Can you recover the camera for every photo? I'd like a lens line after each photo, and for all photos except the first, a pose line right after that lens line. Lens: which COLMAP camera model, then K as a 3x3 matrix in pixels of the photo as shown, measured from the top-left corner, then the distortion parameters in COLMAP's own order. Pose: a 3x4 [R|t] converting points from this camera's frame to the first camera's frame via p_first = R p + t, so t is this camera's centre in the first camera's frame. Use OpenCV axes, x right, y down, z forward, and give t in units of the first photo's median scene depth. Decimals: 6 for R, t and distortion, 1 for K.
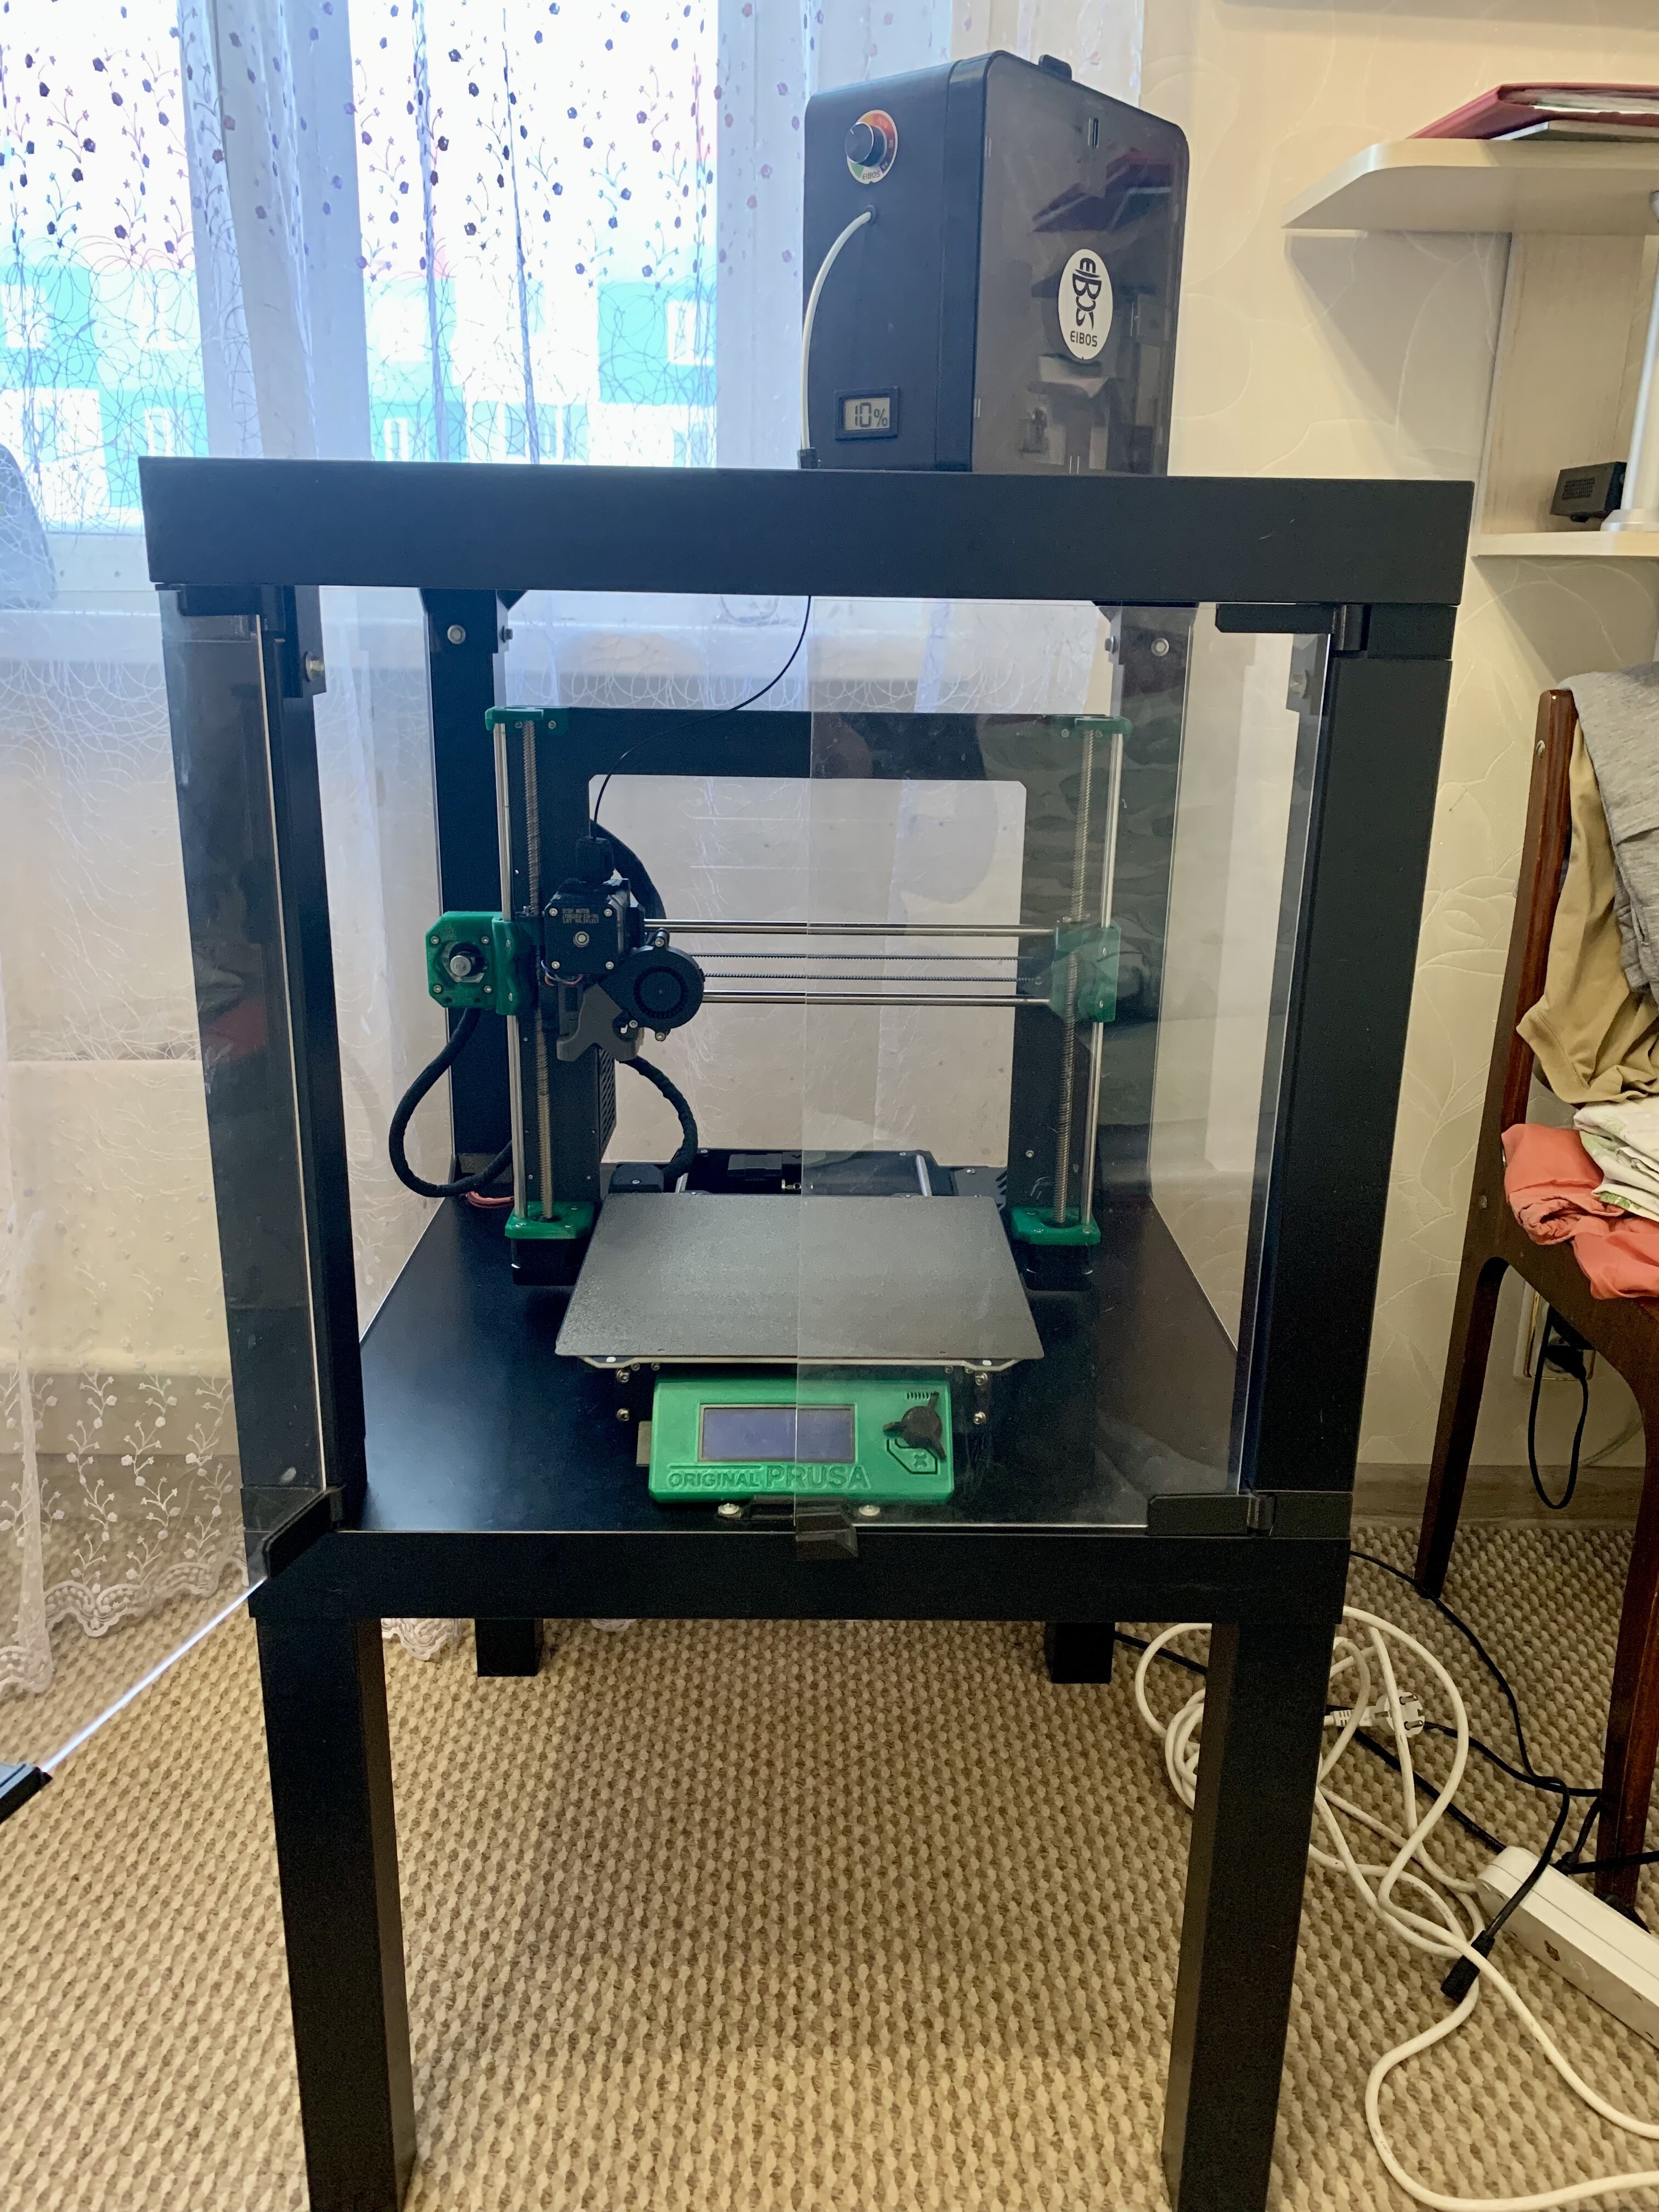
lens RADIAL K [[1681.0, 0, 832.5], [0, 1681.0, 1109.7], [0, 0, 1]] dist [-0.003650, -0.010071]
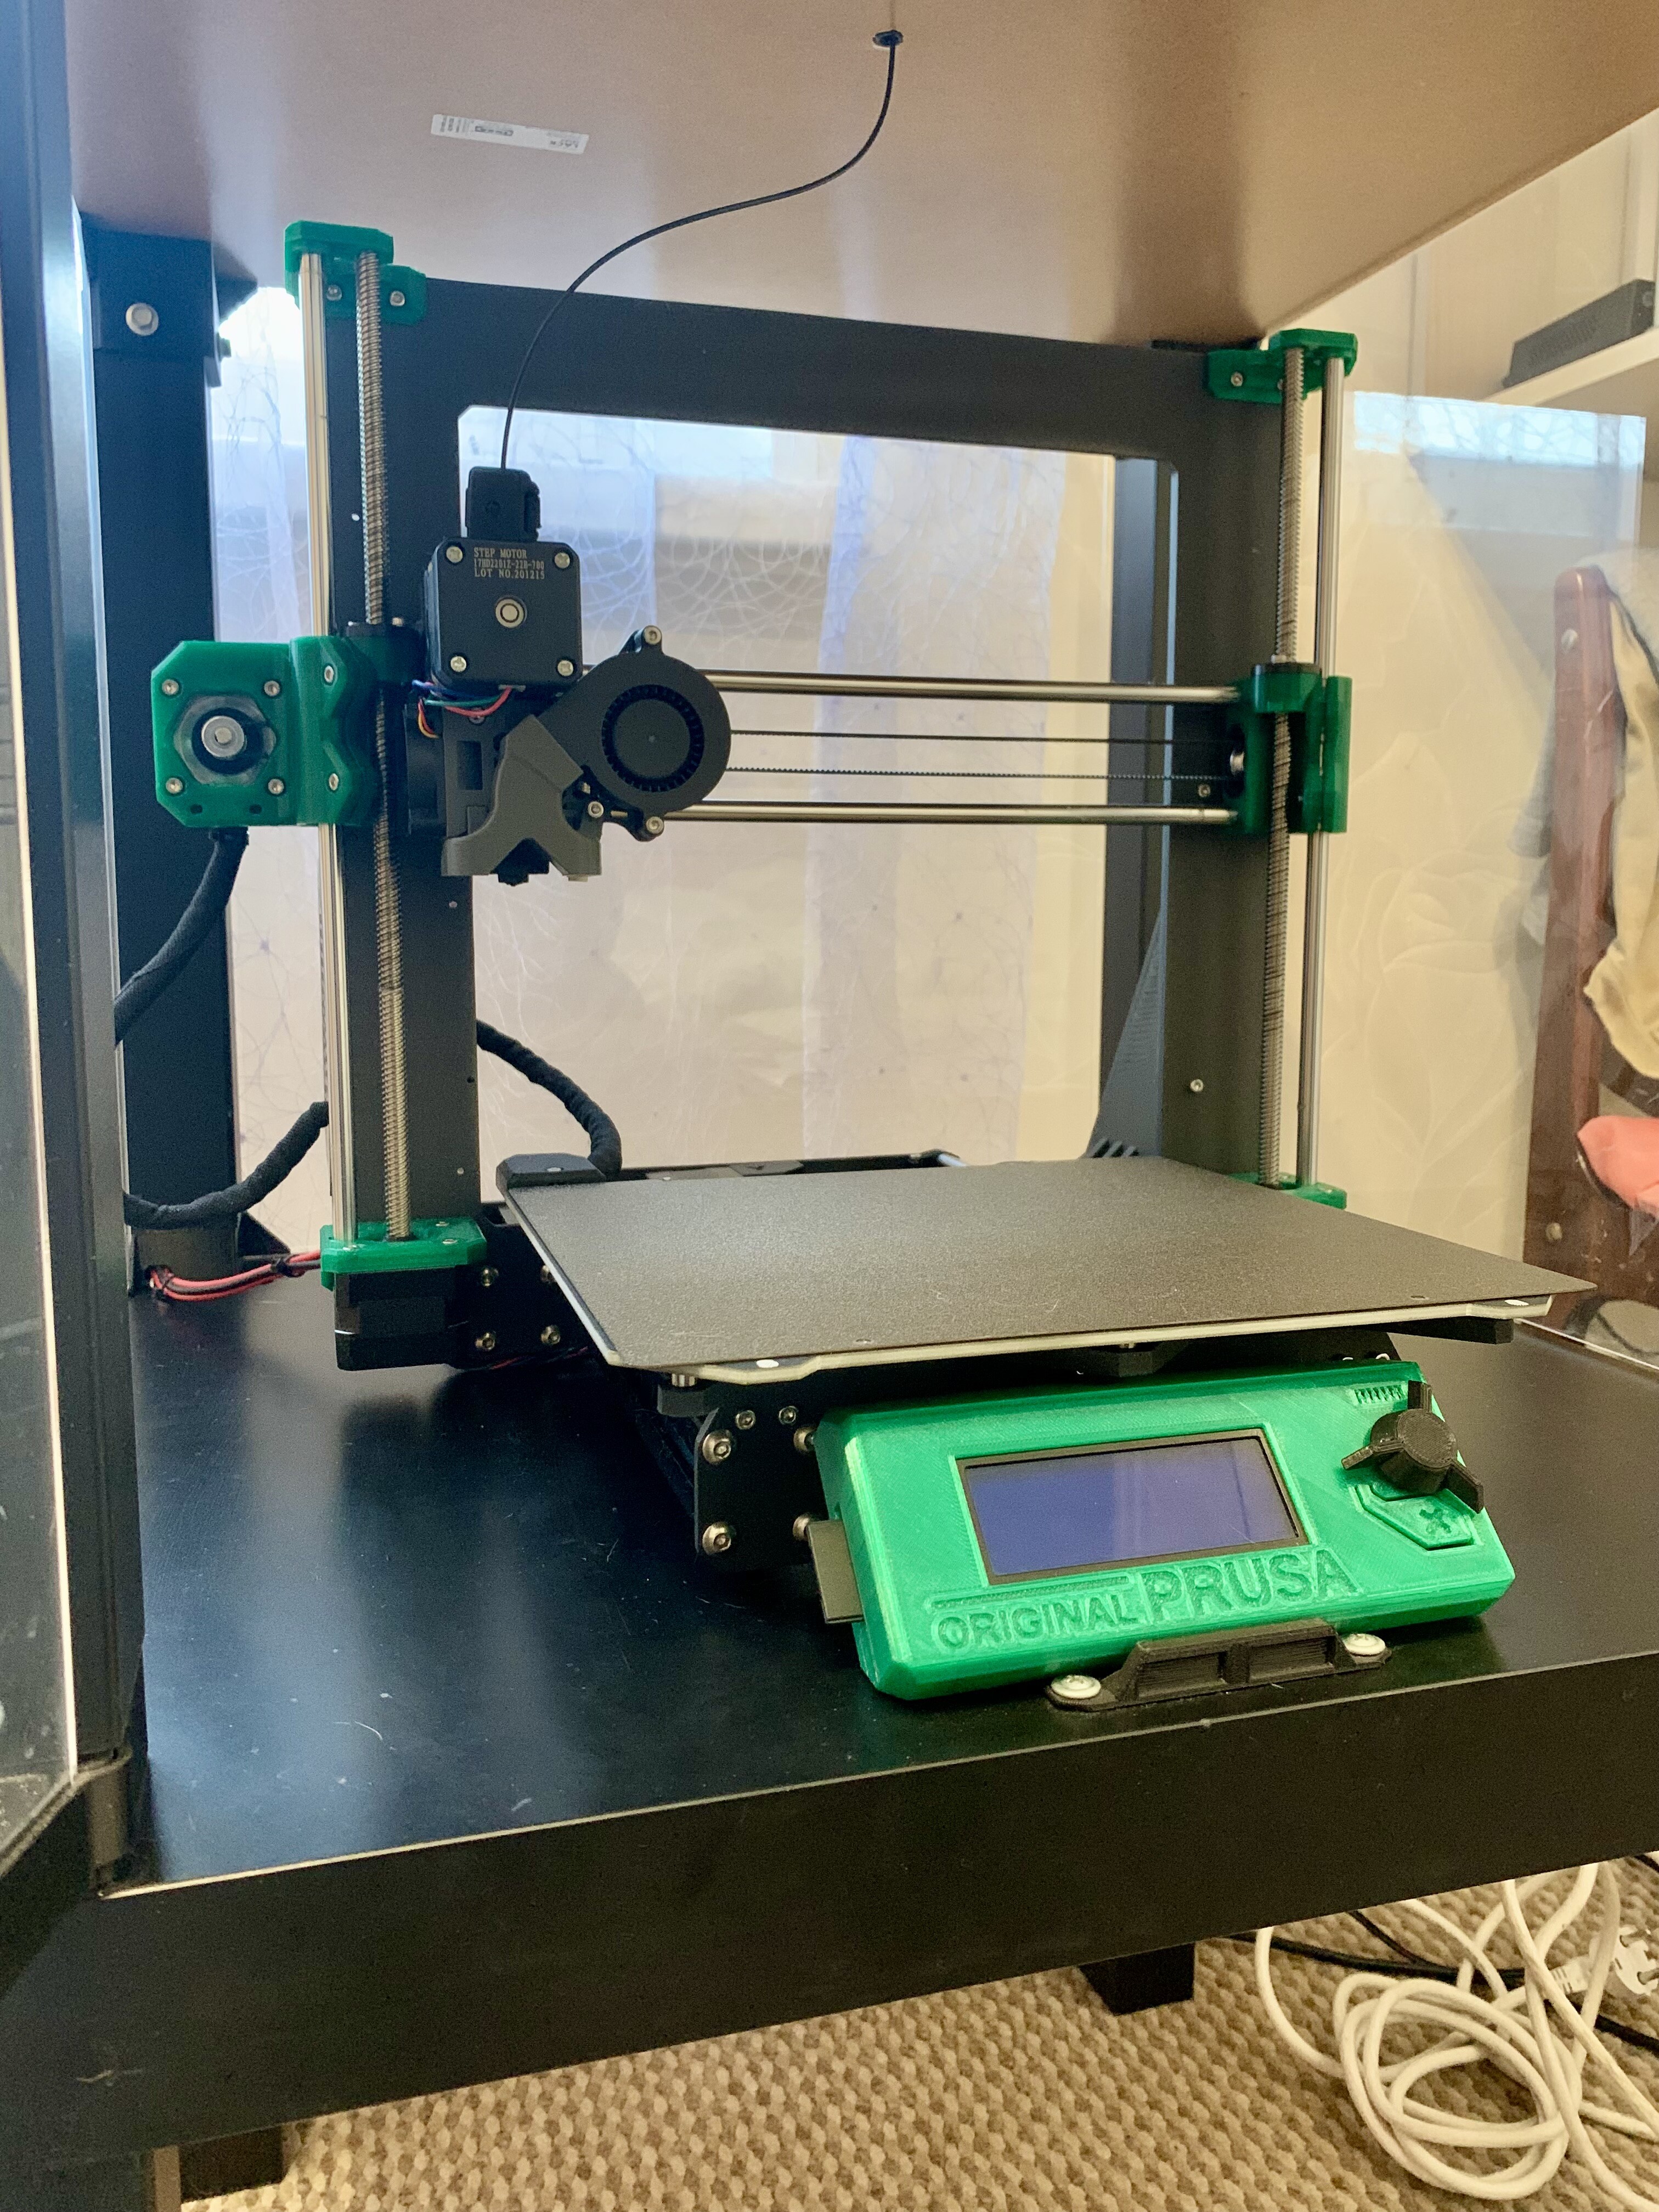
lens RADIAL K [[1681.0, 0, 824.8], [0, 1681.0, 1103.0], [0, 0, 1]] dist [-0.003650, -0.010071]
pose [[0.958706, -0.044042, 0.280968, -0.228530], [0.094767, 0.980947, -0.169594, 0.153478], [-0.268146, 0.189218, 0.944613, 0.568235]]
